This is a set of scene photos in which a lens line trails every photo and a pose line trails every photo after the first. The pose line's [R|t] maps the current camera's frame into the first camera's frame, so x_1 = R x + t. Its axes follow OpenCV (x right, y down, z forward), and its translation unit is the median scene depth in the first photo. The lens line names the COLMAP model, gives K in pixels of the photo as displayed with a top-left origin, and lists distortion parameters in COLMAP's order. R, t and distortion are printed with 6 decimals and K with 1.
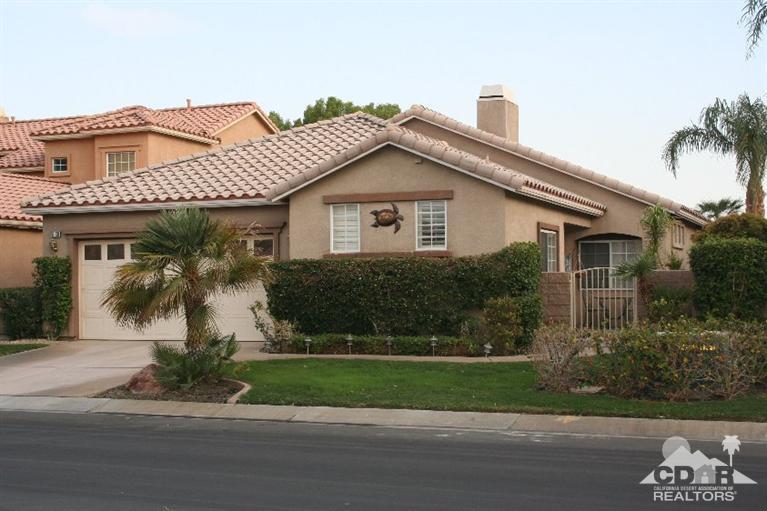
lens RADIAL K [[1123.9, 0, 383.5], [0, 1123.9, 255.5], [0, 0, 1]] dist [-0.018702, -0.025206]
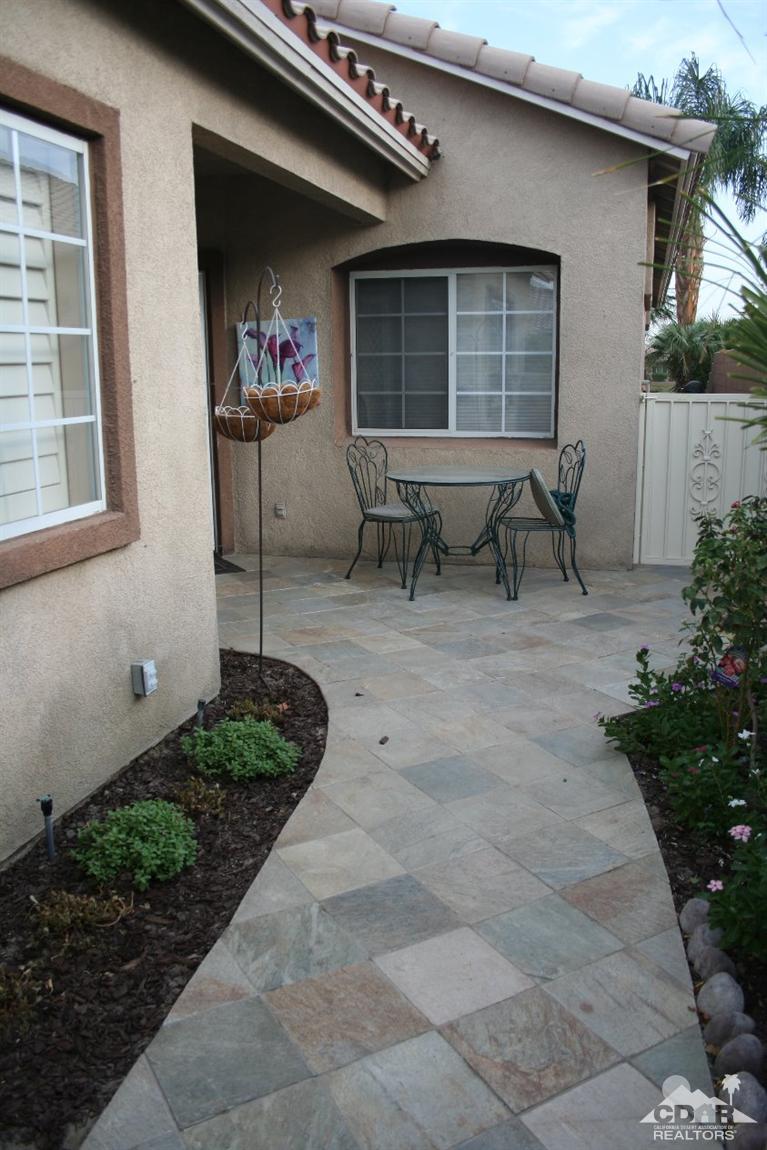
lens RADIAL K [[952.4, 0, 383.5], [0, 952.4, 575.0], [0, 0, 1]] dist [-0.132862, 0.089049]
pose [[0.993532, -0.026190, 0.110495, 0.201227], [-0.001188, 0.970590, 0.240736, 0.006650], [-0.113550, -0.239310, 0.964280, 0.969388]]
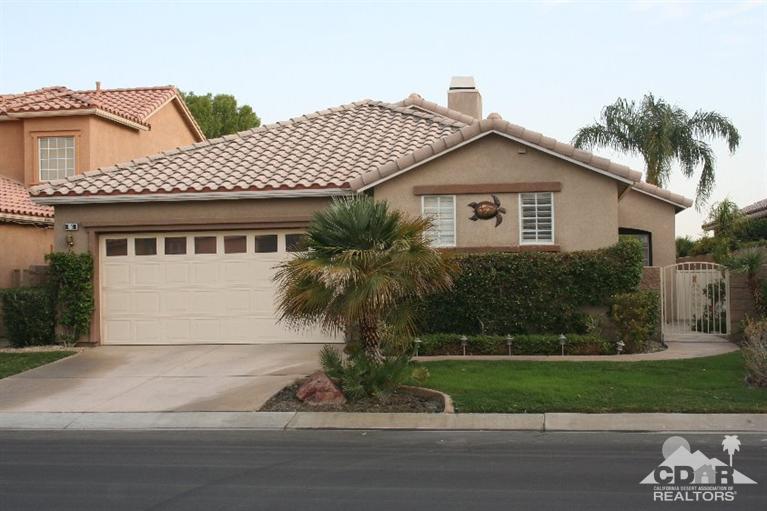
lens RADIAL K [[1123.9, 0, 383.5], [0, 1123.9, 255.5], [0, 0, 1]] dist [-0.018702, -0.025206]
pose [[0.974560, -0.002066, 0.224119, -0.292202], [0.001300, 0.999993, 0.003563, 0.000979], [-0.224125, -0.003181, 0.974555, 0.095216]]
